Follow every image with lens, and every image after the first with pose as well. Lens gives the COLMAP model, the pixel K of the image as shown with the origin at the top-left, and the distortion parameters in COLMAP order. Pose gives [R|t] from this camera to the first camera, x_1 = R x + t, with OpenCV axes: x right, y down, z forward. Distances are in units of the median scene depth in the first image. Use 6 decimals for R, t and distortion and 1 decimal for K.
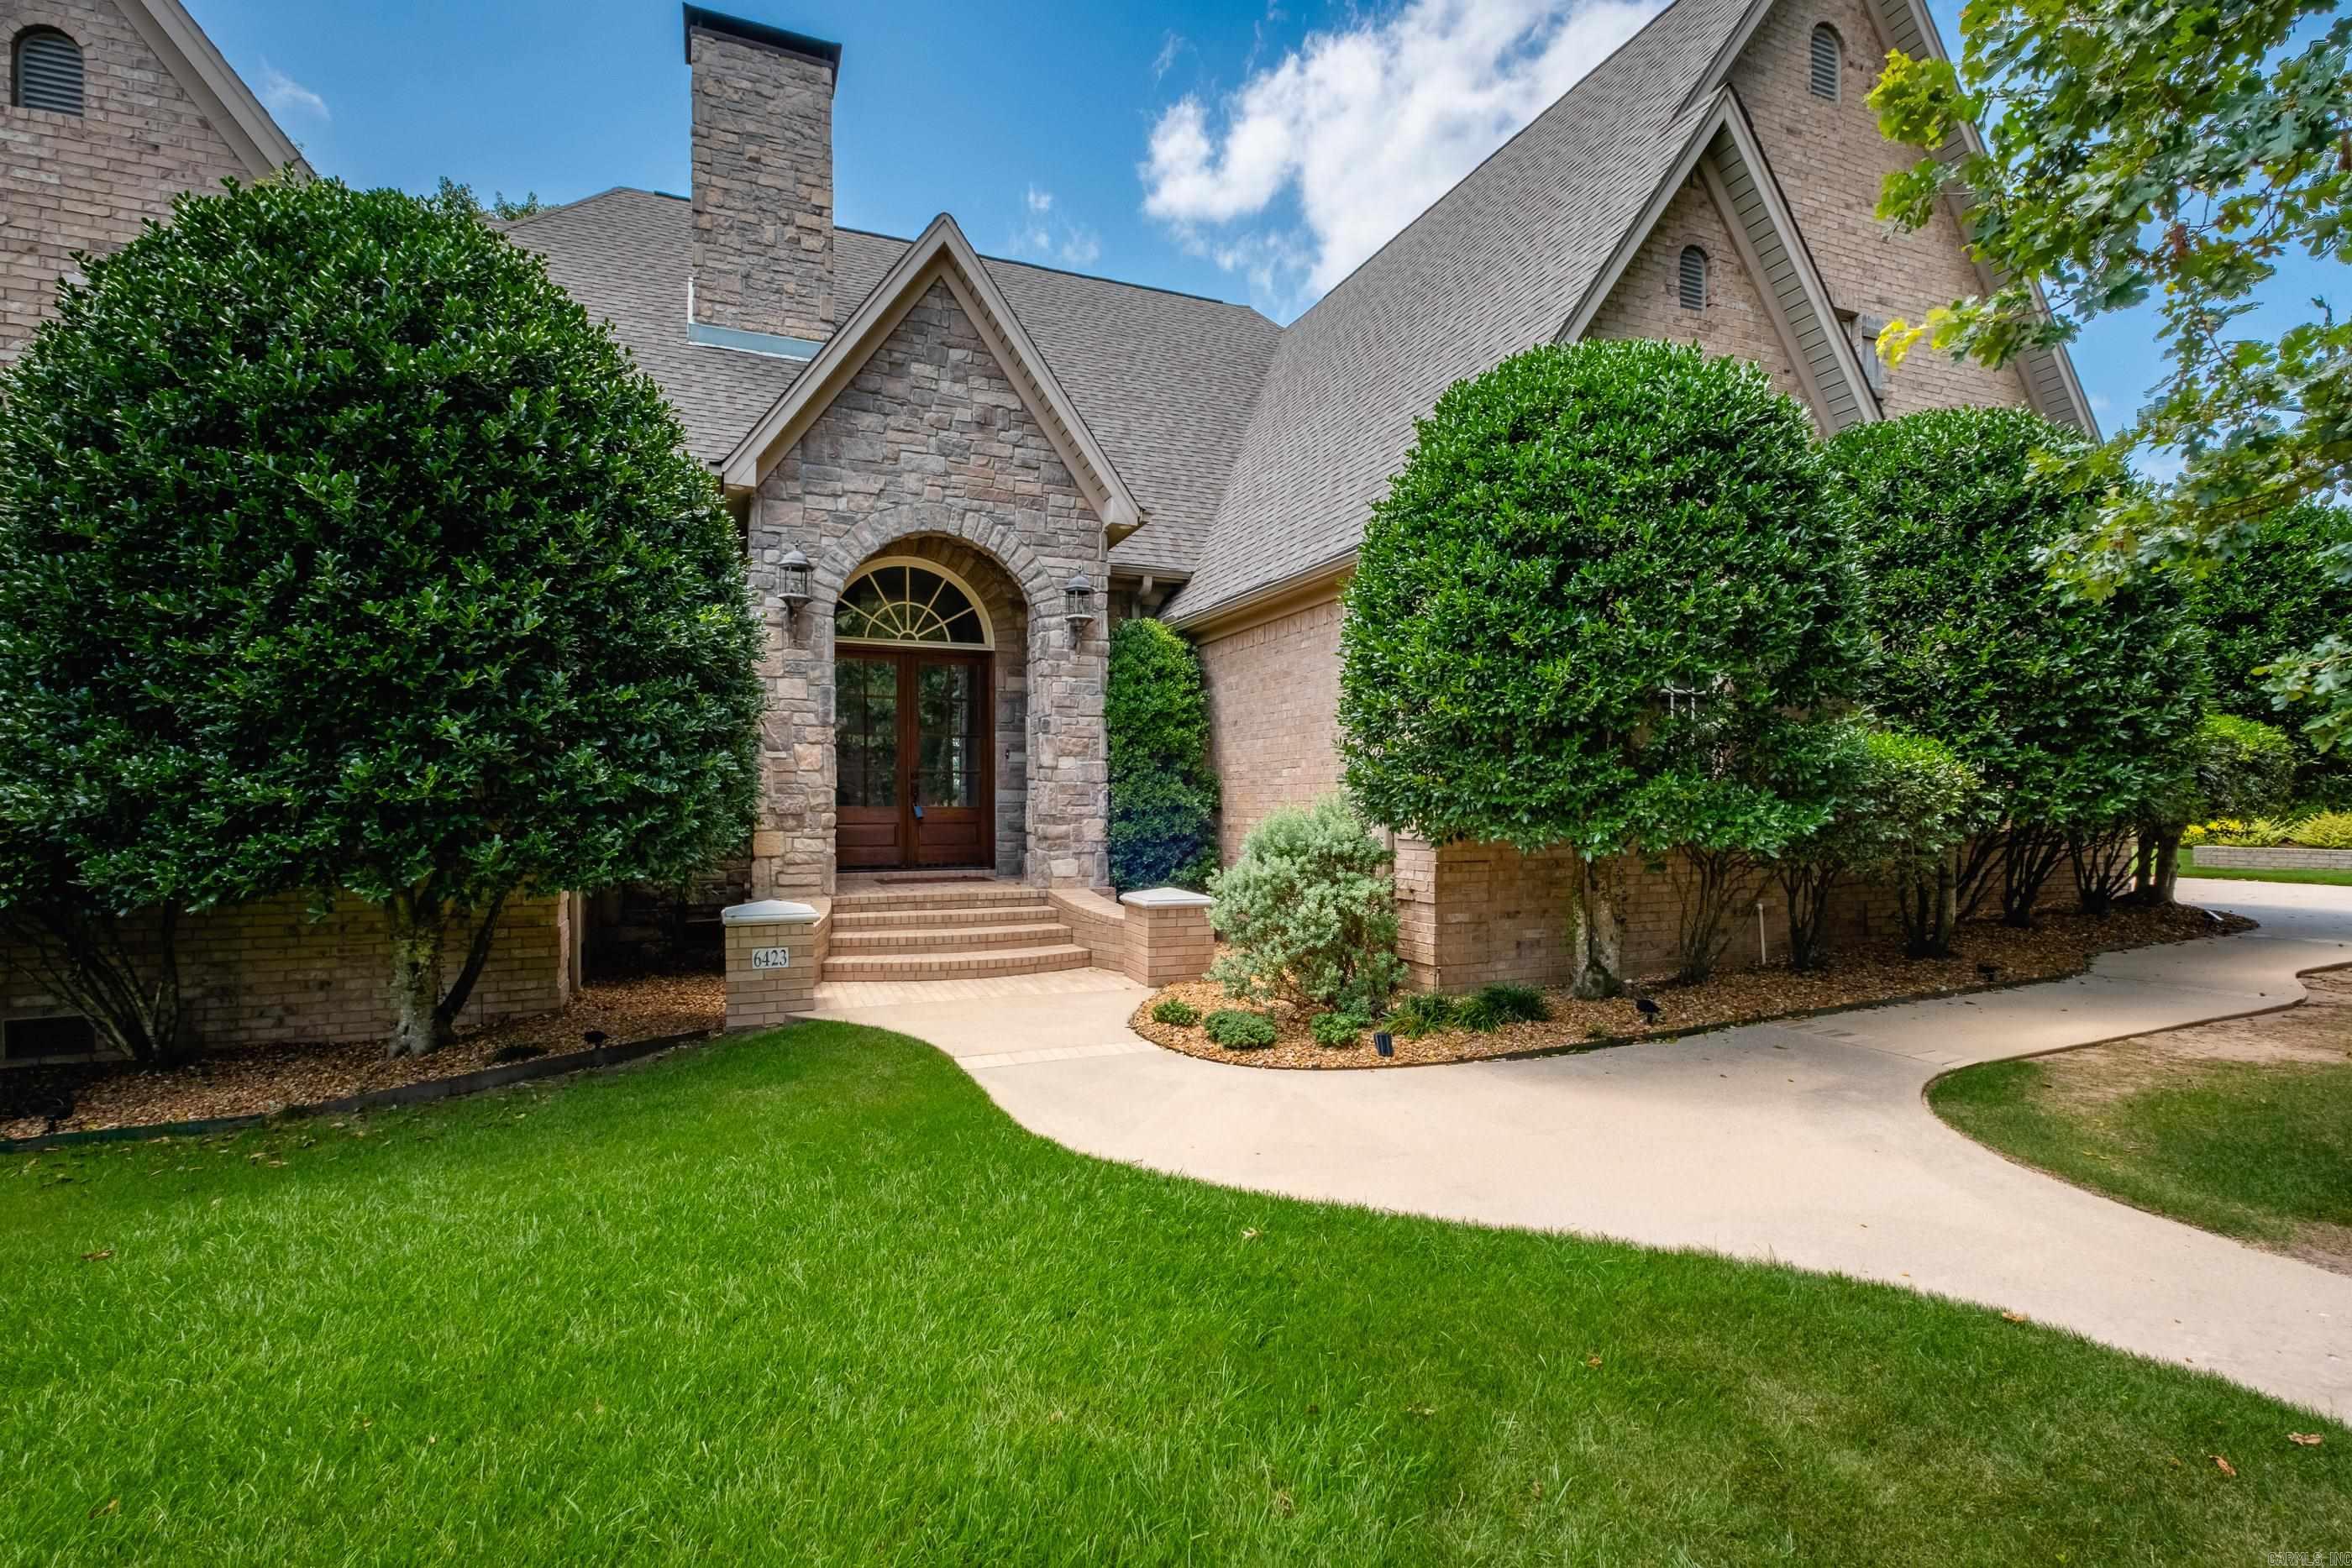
lens RADIAL K [[1023.9, 0, 1113.0], [0, 1023.9, 795.1], [0, 0, 1]] dist [-0.001229, -0.000908]
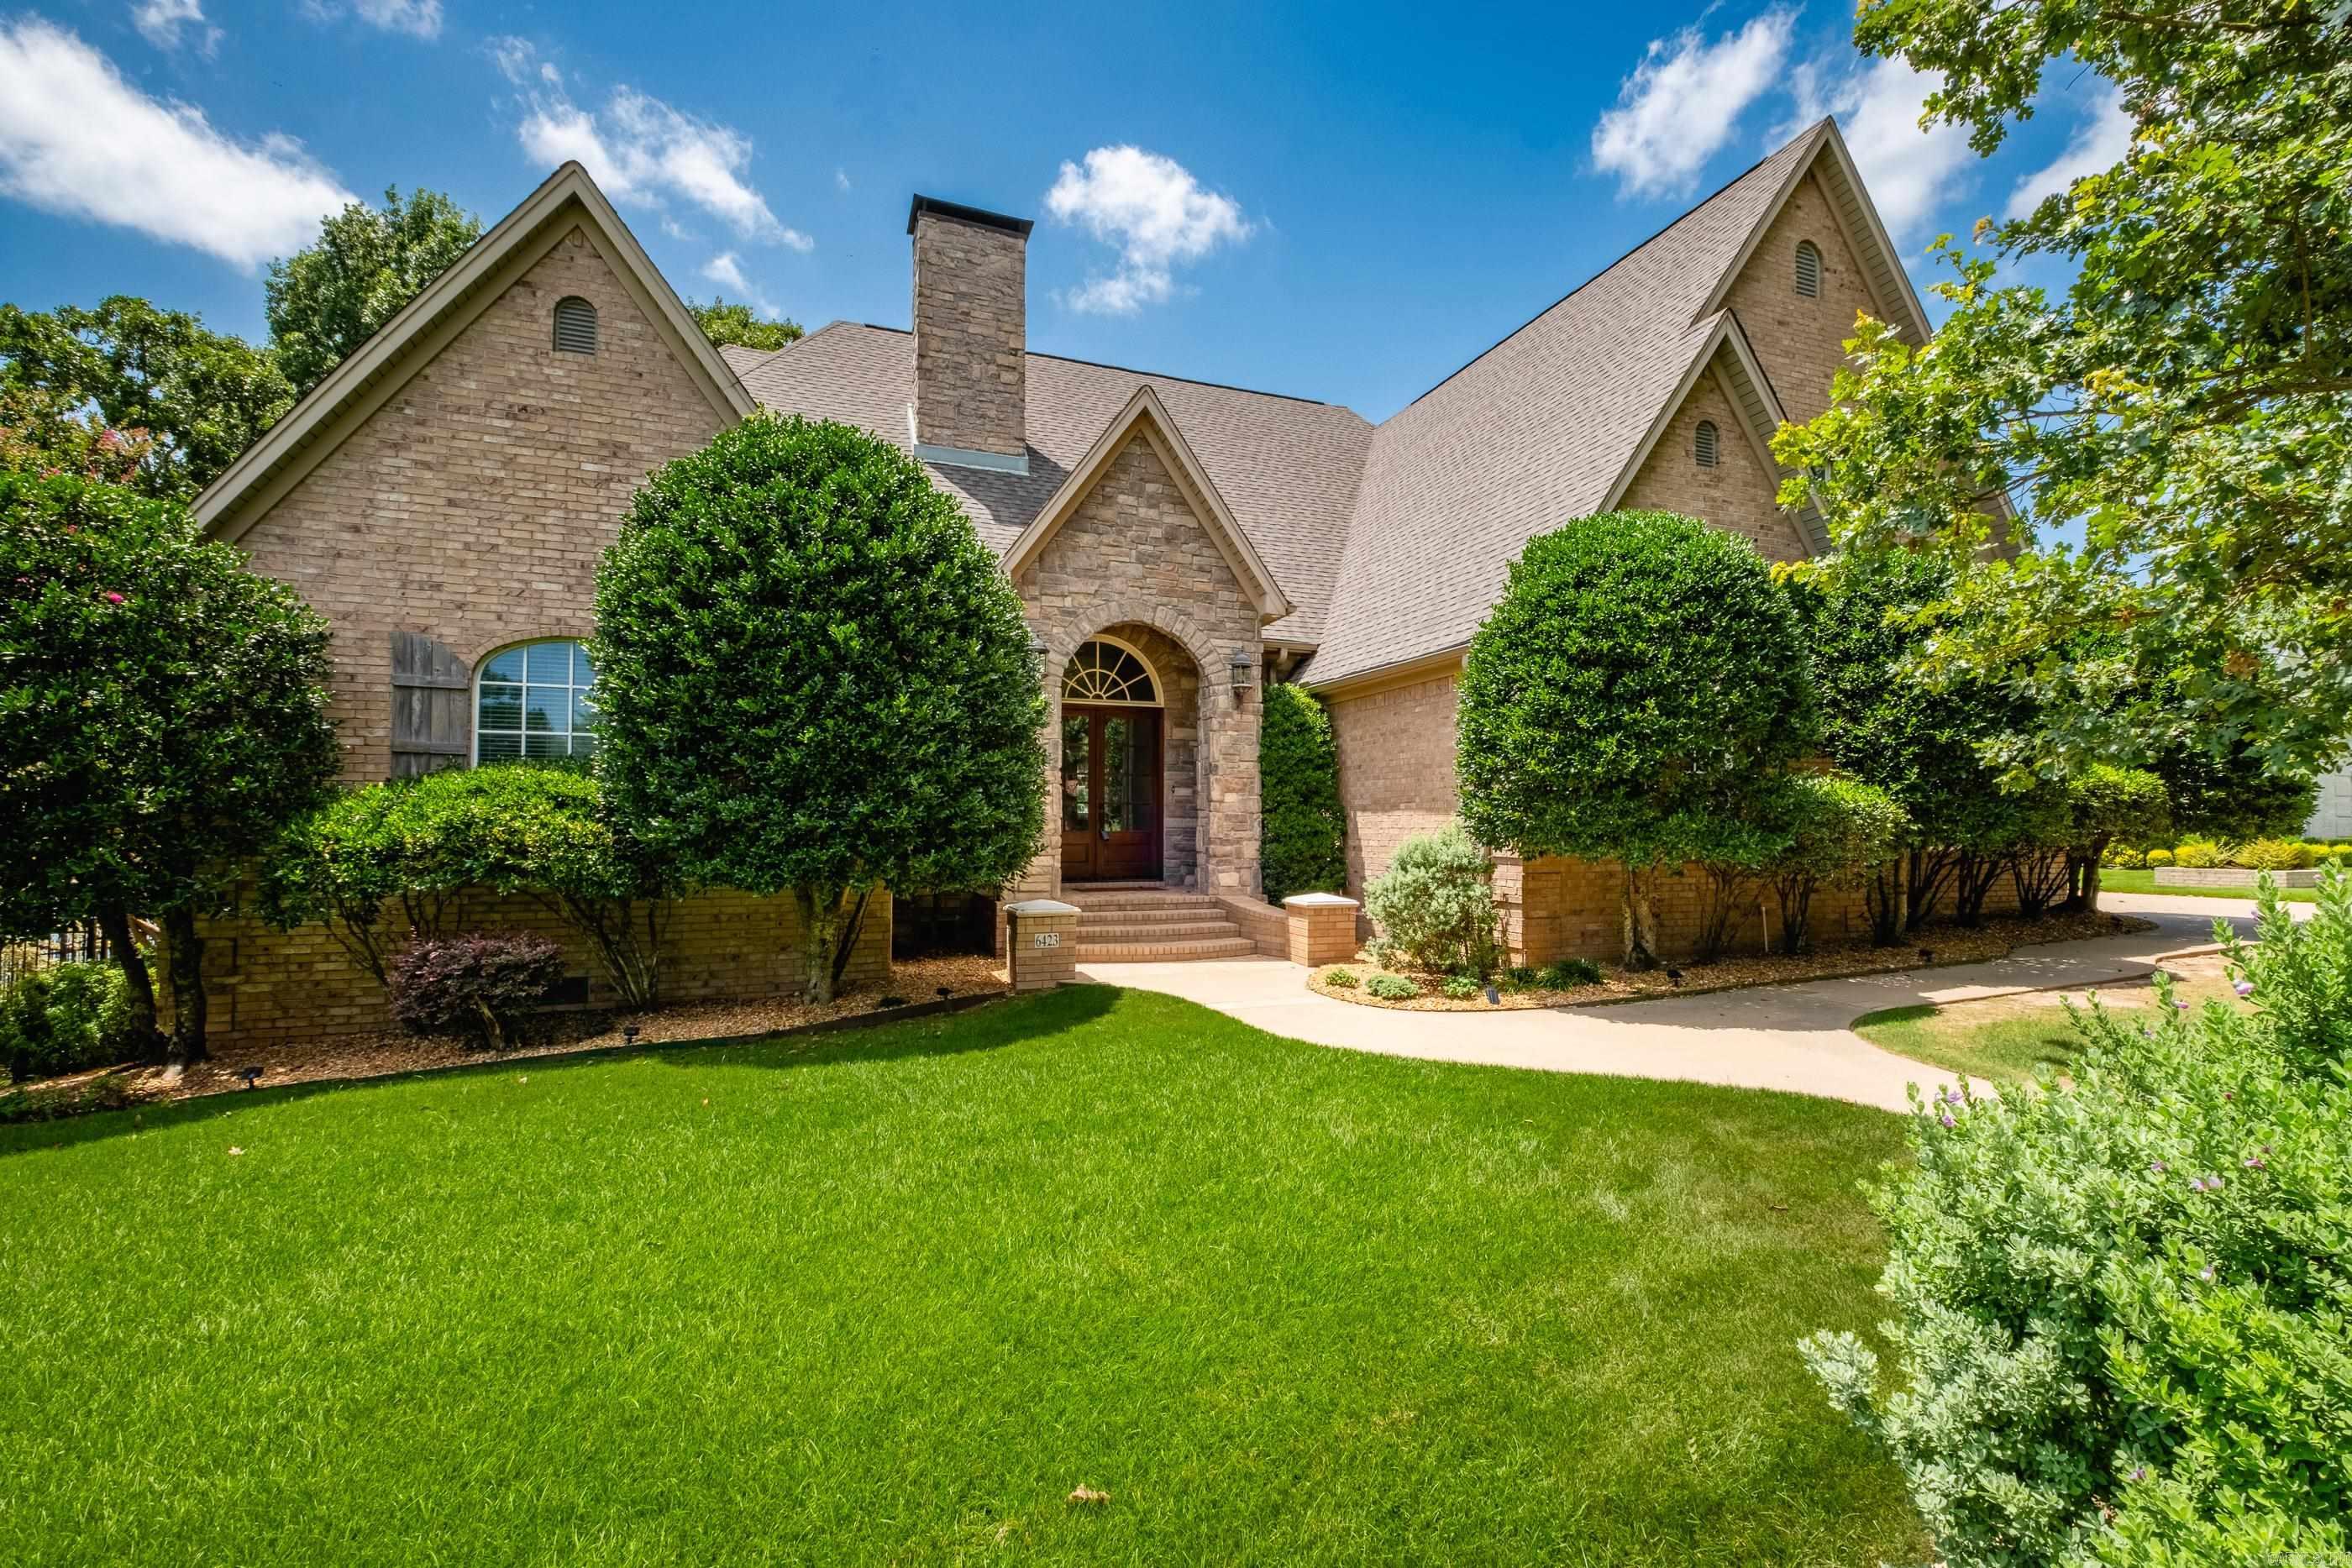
lens RADIAL K [[1018.2, 0, 1176.0], [0, 1018.2, 784.0], [0, 0, 1]] dist [-0.001134, -0.000345]
pose [[0.999984, 0.003581, 0.004456, -0.159140], [-0.003429, 0.999434, -0.033455, -0.007361], [-0.004573, 0.033439, 0.999430, -0.374854]]
